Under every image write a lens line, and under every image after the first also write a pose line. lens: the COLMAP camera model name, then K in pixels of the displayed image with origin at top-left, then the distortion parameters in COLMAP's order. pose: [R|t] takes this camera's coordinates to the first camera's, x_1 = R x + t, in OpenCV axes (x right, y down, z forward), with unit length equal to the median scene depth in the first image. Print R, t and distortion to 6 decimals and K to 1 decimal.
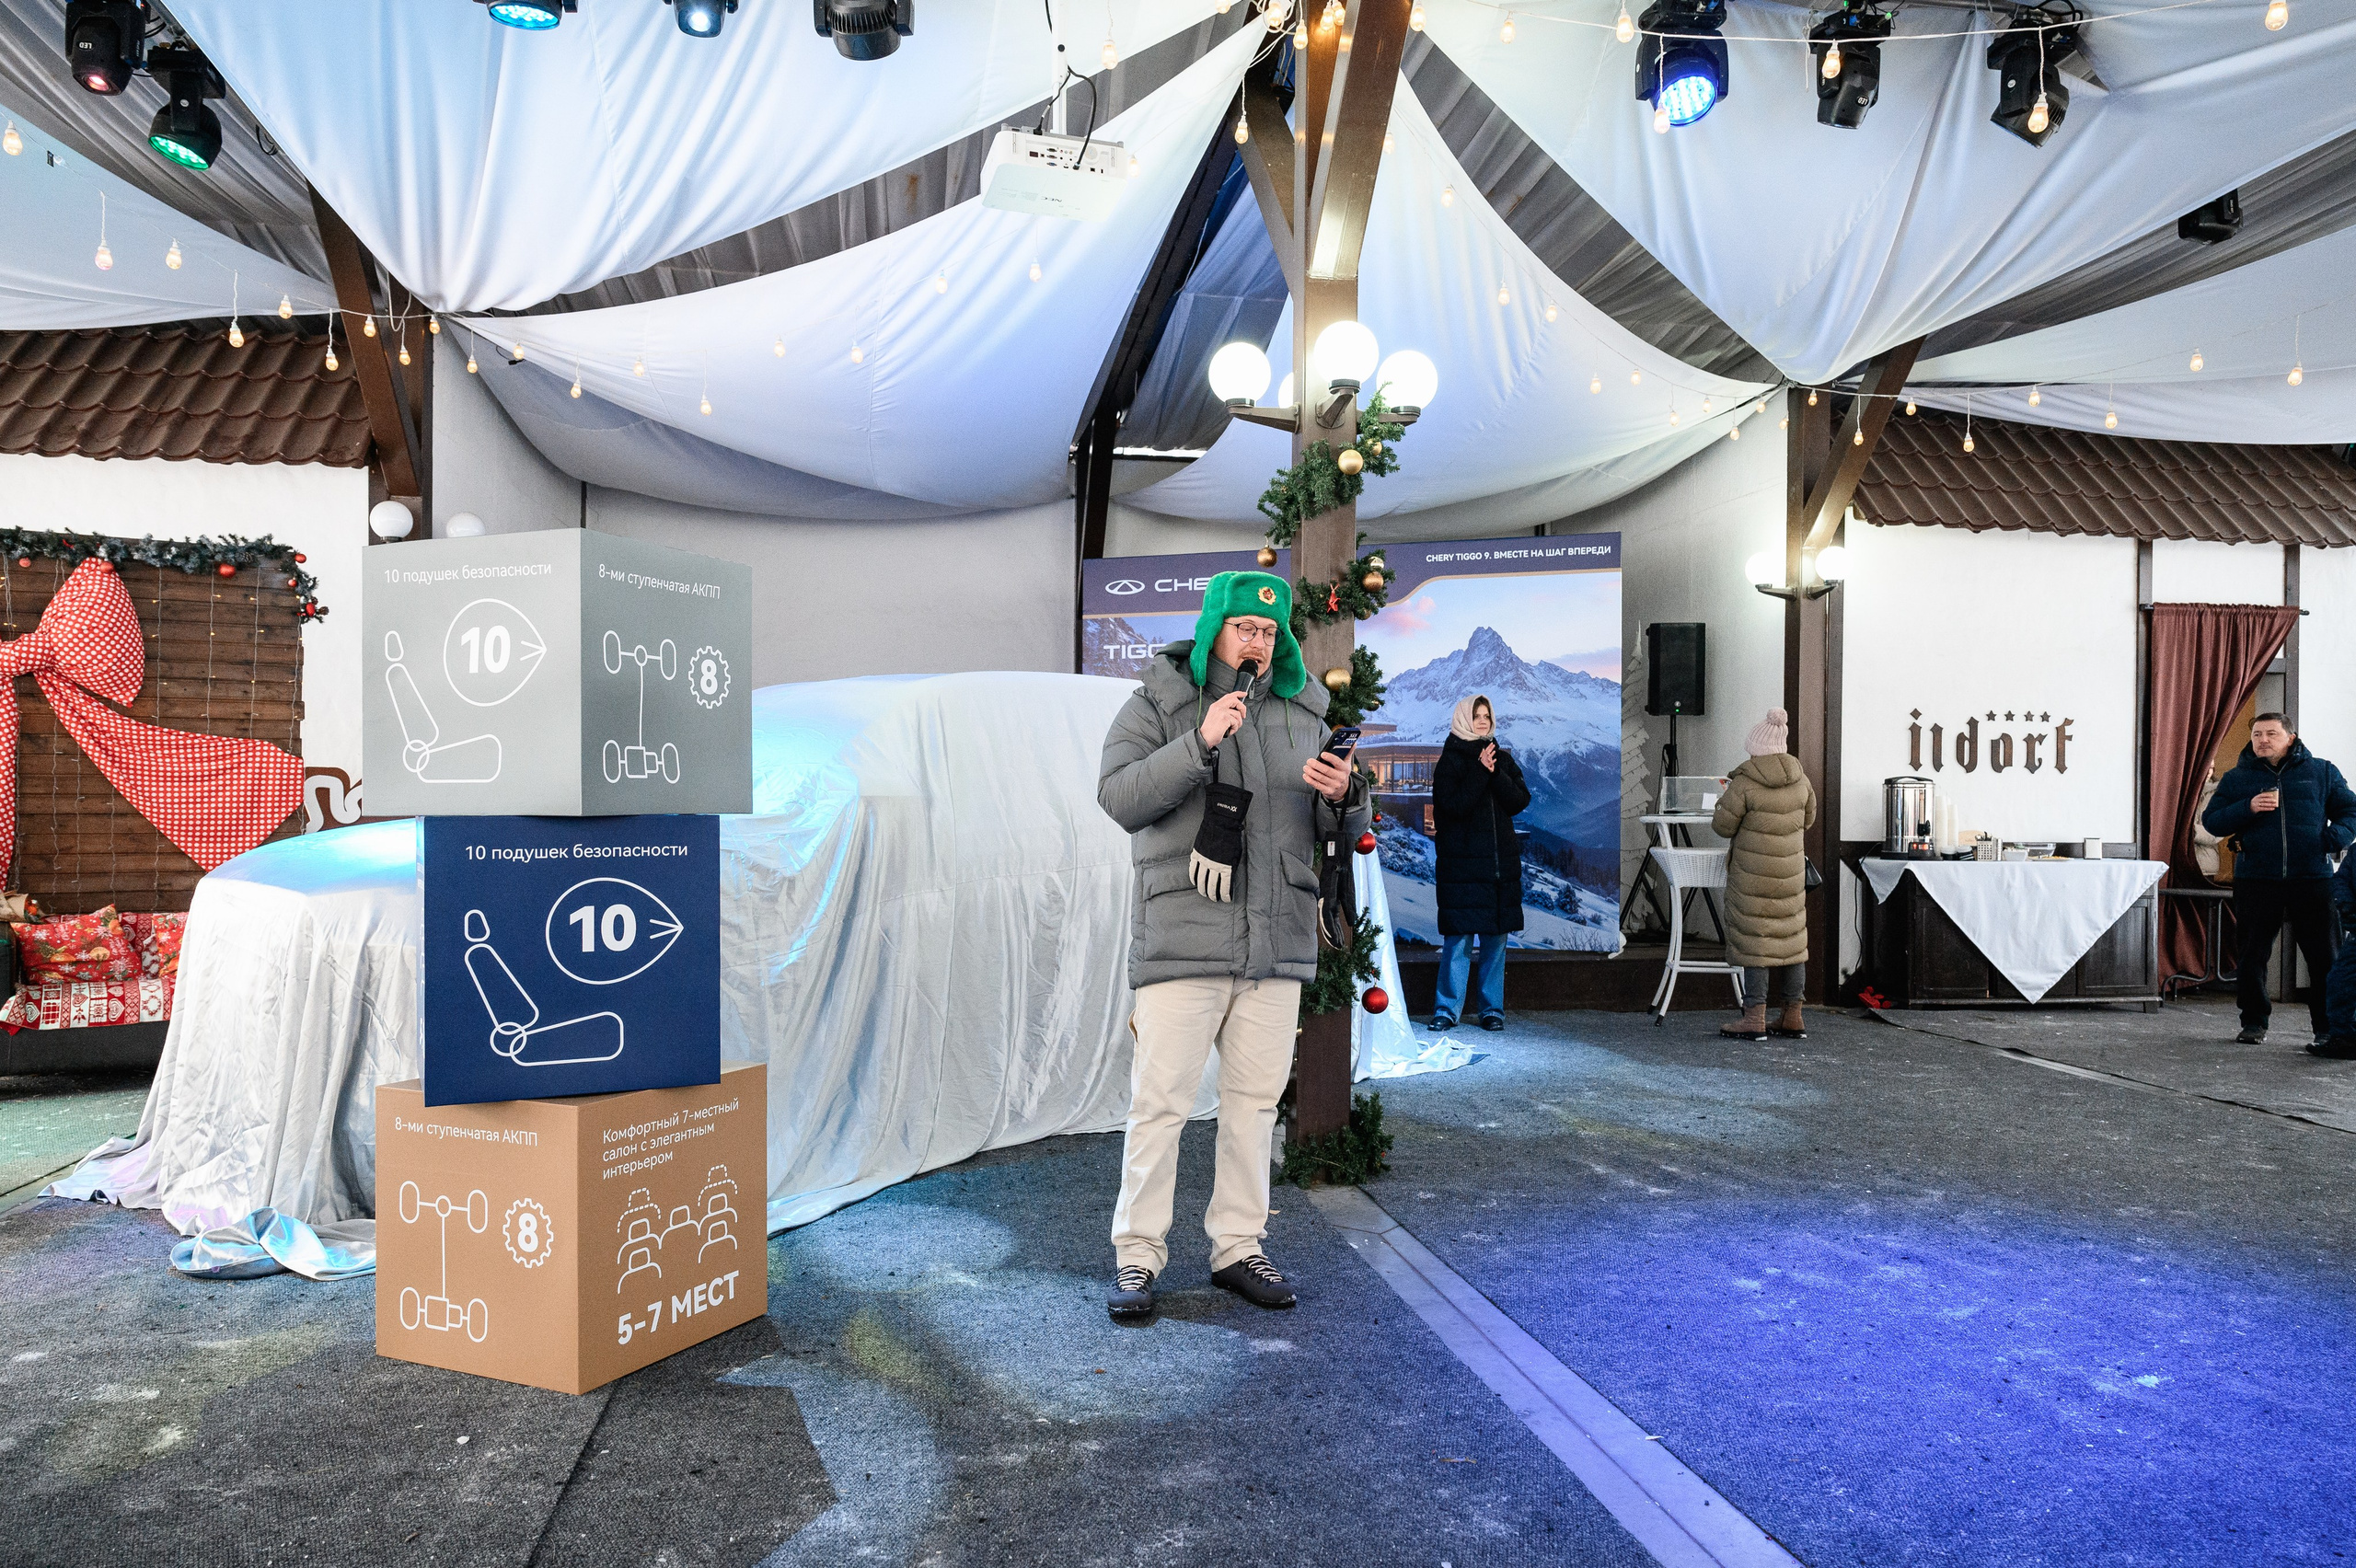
lens RADIAL K [[1651.6, 0, 1188.0], [0, 1651.6, 791.2], [0, 0, 1]] dist [-0.004424, 0.001940]
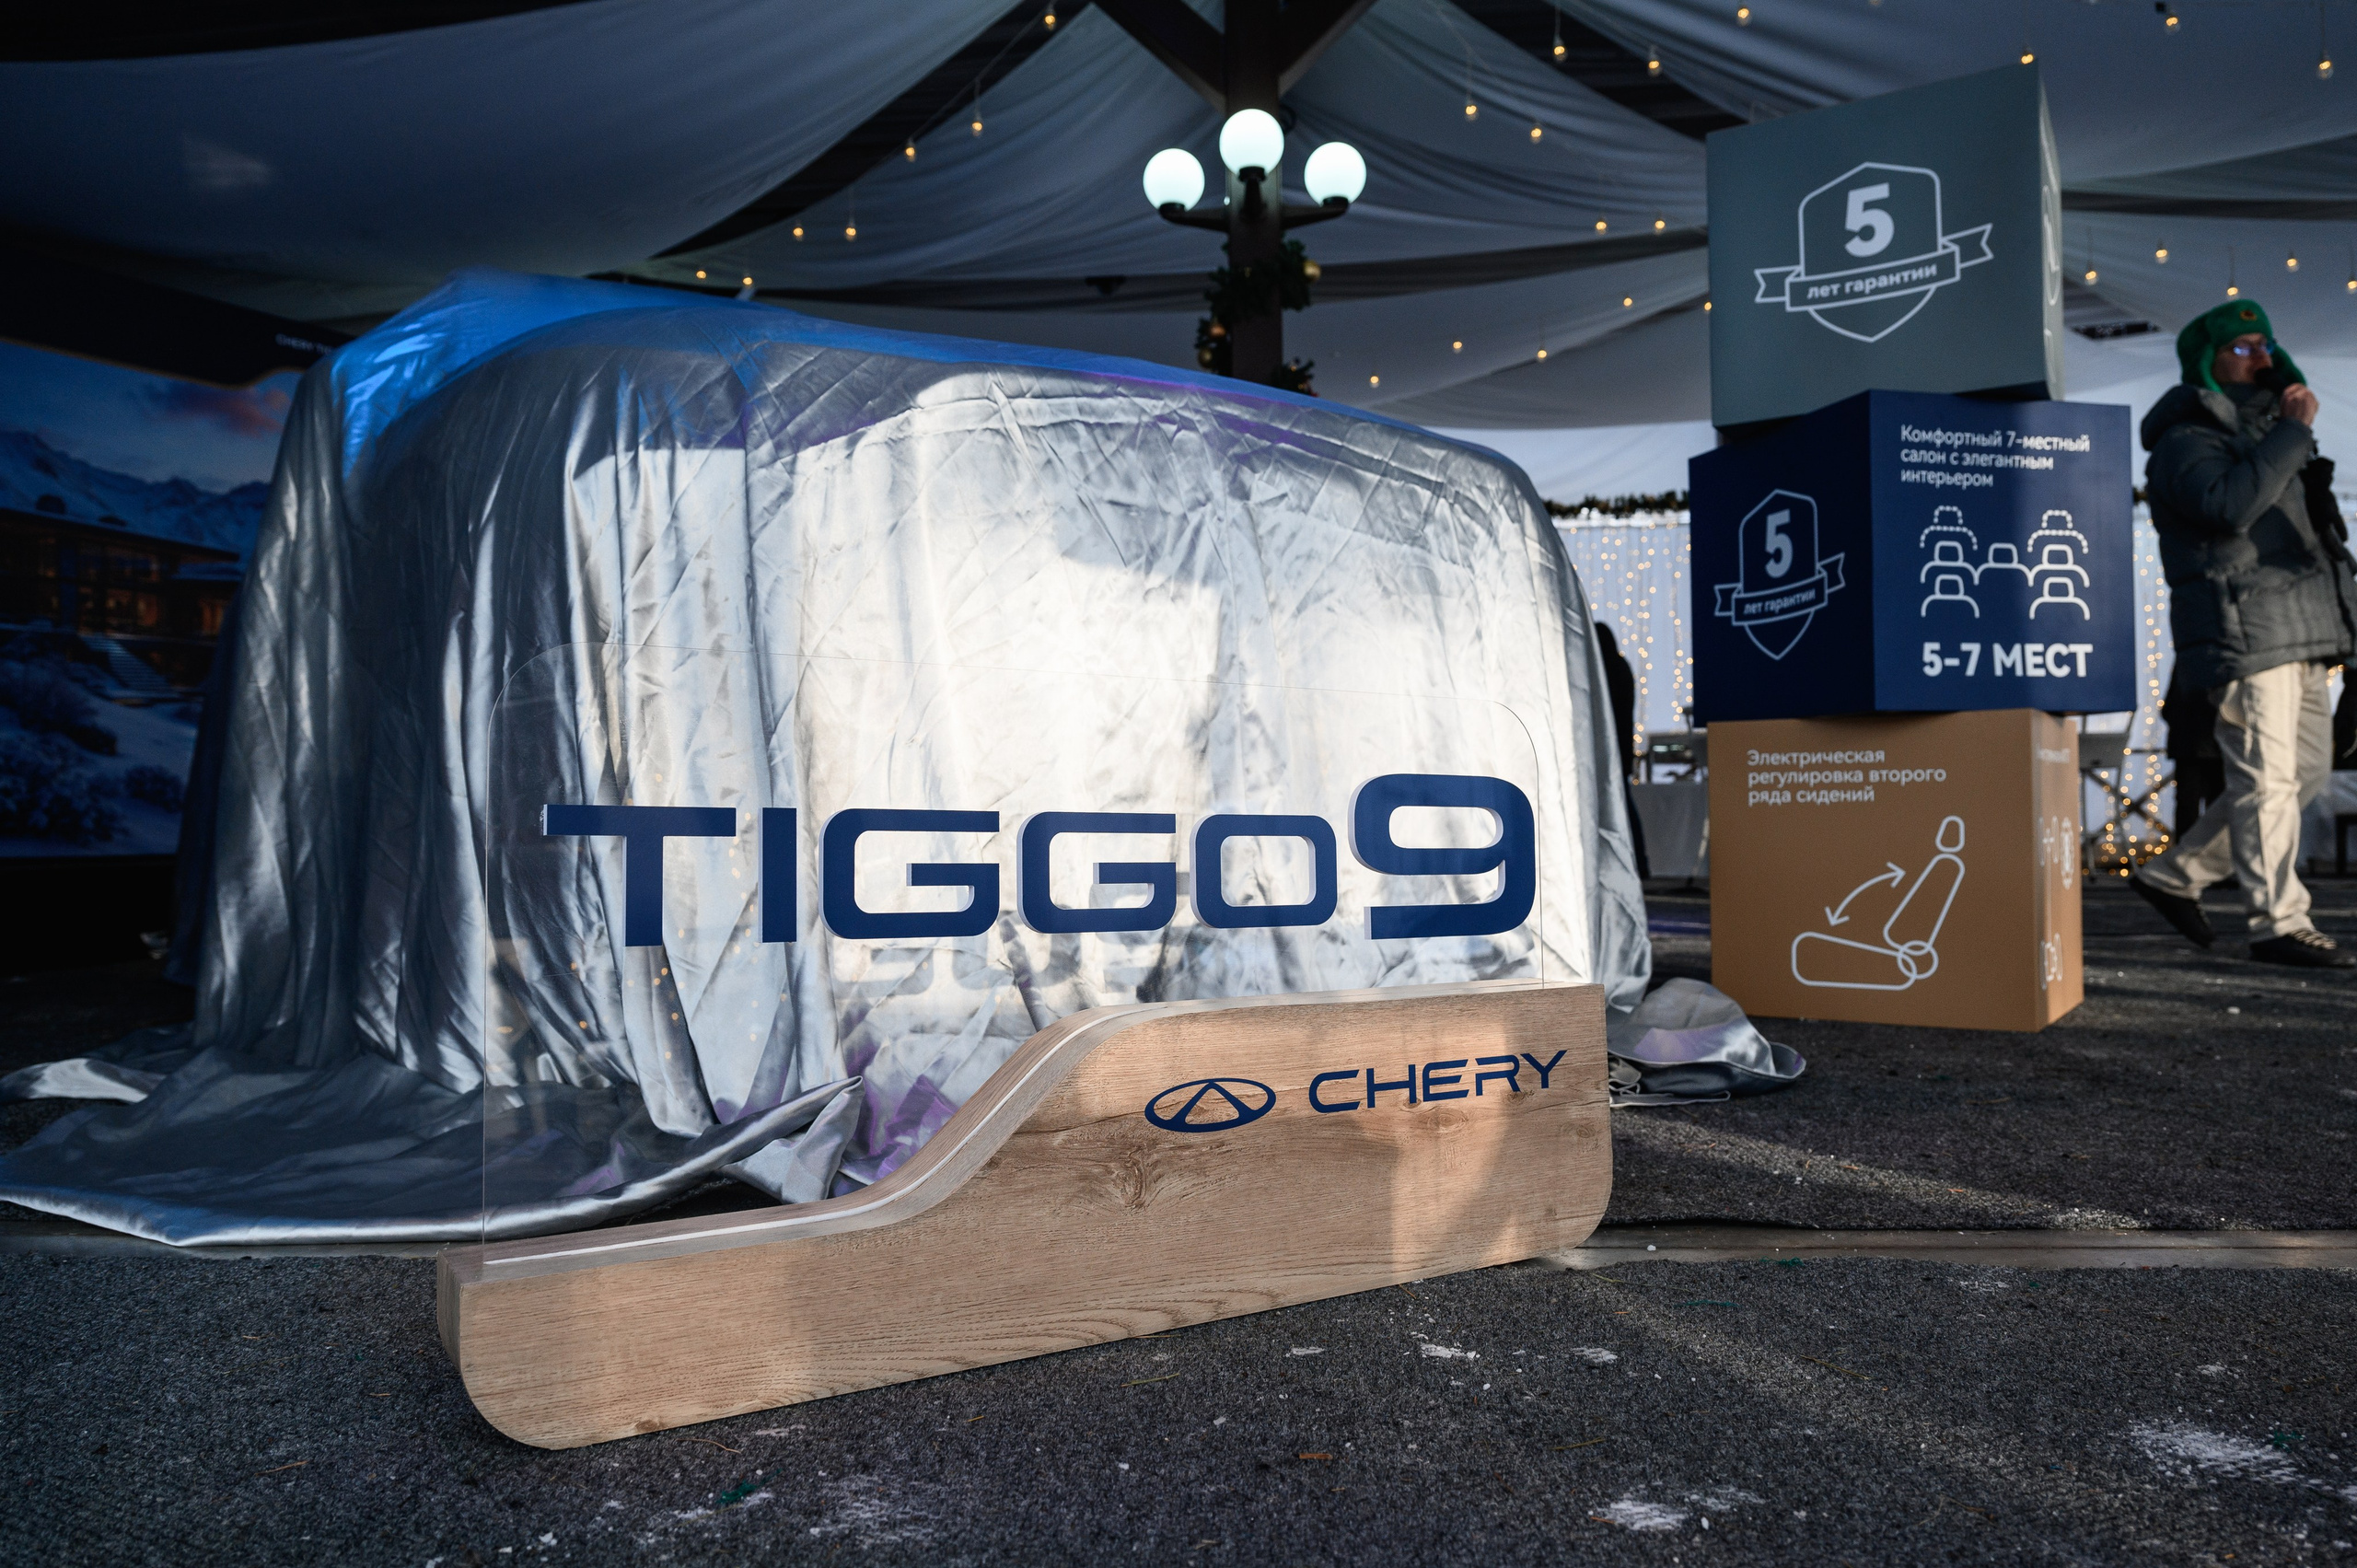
lens RADIAL K [[1615.1, 0, 1188.3], [0, 1615.1, 793.5], [0, 0, 1]] dist [0.002909, -0.000768]
pose [[0.195562, 0.013662, 0.980596, -0.651761], [0.011444, 0.999803, -0.016212, 0.109214], [-0.980625, 0.014392, 0.195367, 0.597535]]
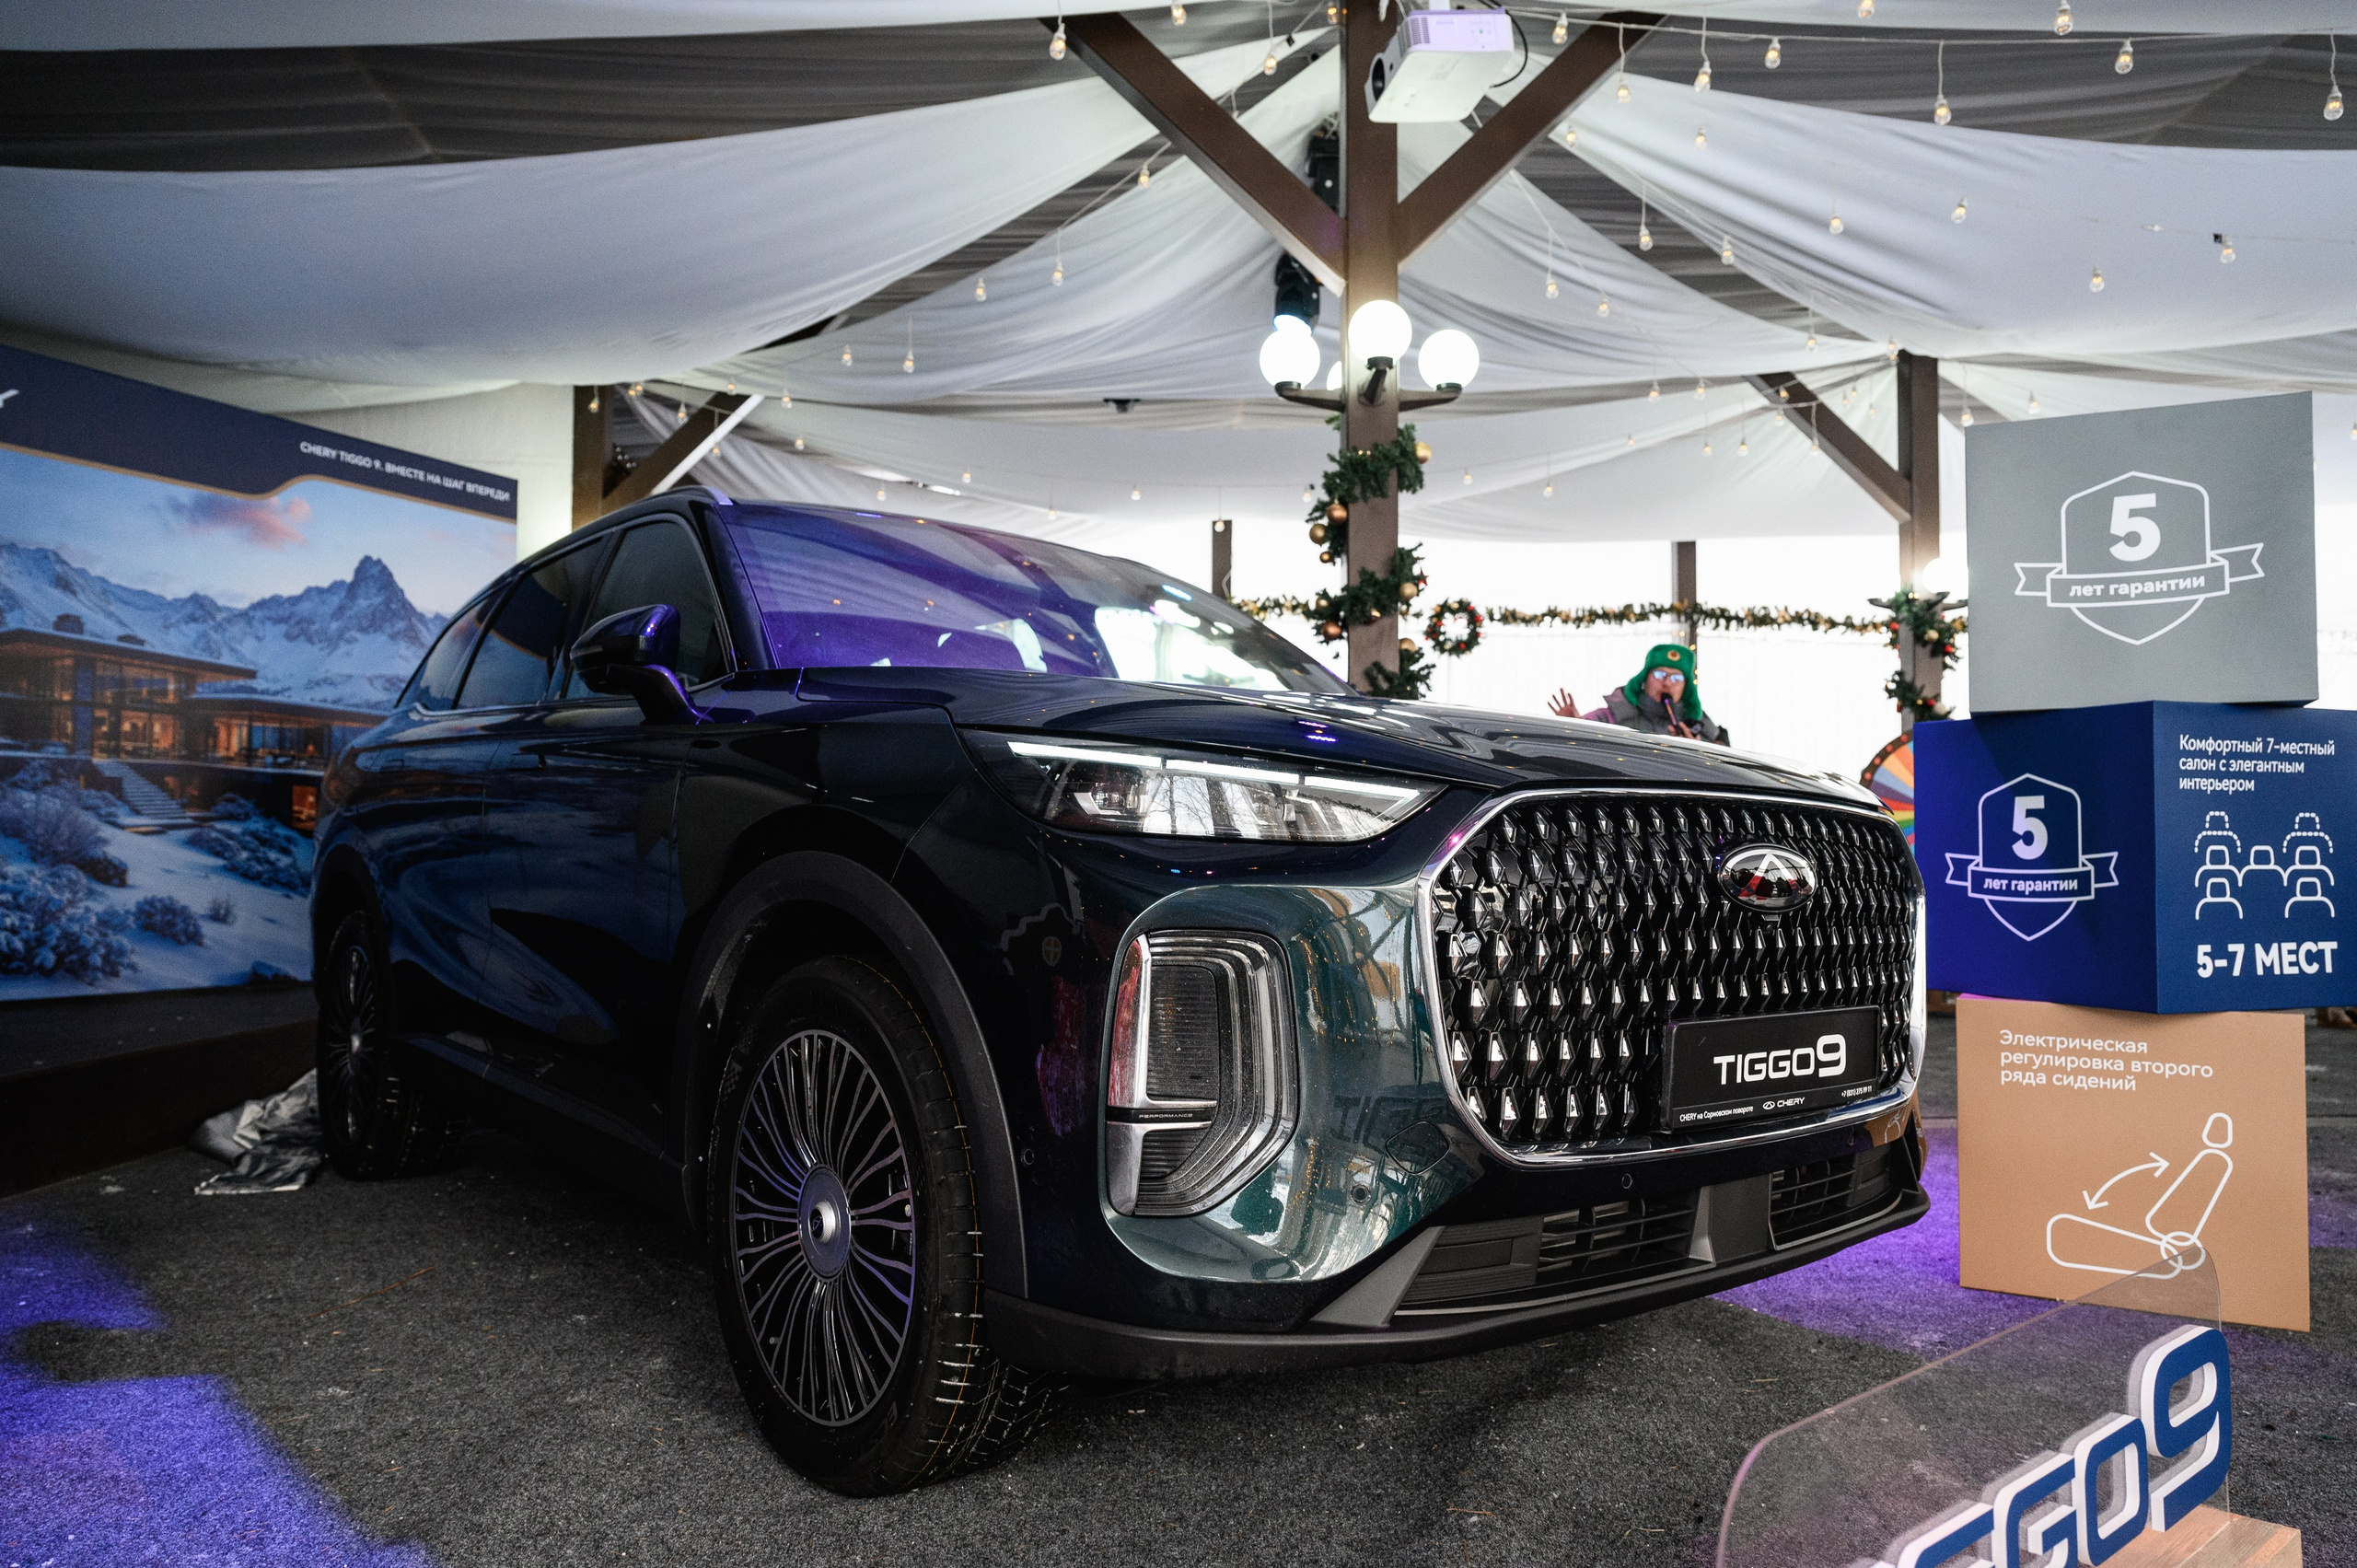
lens RADIAL K [[1595.6, 0, 1187.5], [0, 1595.6, 795.0], [0, 0, 1]] dist [0.001892, 0.000433]
pose [[0.115934, 0.039608, 0.992467, -0.659330], [-0.007141, 0.999212, -0.039043, 0.048046], [-0.993231, -0.002561, 0.116125, 0.703168]]
